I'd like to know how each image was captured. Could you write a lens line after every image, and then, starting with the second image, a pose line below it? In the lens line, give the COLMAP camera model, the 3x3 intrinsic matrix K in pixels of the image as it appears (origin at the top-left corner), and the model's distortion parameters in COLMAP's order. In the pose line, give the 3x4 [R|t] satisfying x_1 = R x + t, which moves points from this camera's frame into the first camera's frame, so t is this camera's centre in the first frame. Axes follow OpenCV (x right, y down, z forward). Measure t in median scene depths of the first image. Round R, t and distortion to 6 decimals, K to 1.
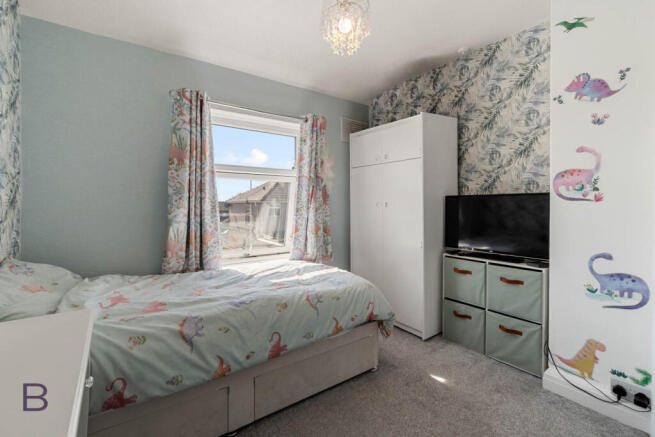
lens RADIAL K [[289.2, 0, 320.4], [0, 289.2, 206.1], [0, 0, 1]] dist [0.000070, -0.000068]
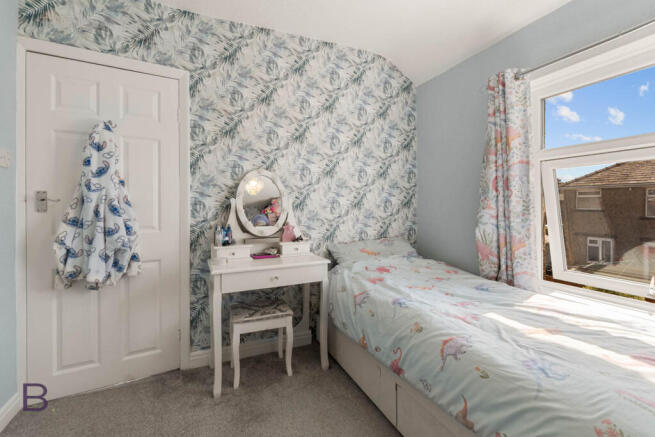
lens RADIAL K [[289.2, 0, 320.4], [0, 289.2, 206.1], [0, 0, 1]] dist [0.000070, -0.000068]
pose [[-0.196627, 0.000667, -0.980478, 0.540074], [-0.003845, 0.999992, 0.001452, -0.000615], [0.980471, 0.004056, -0.196623, 0.660060]]
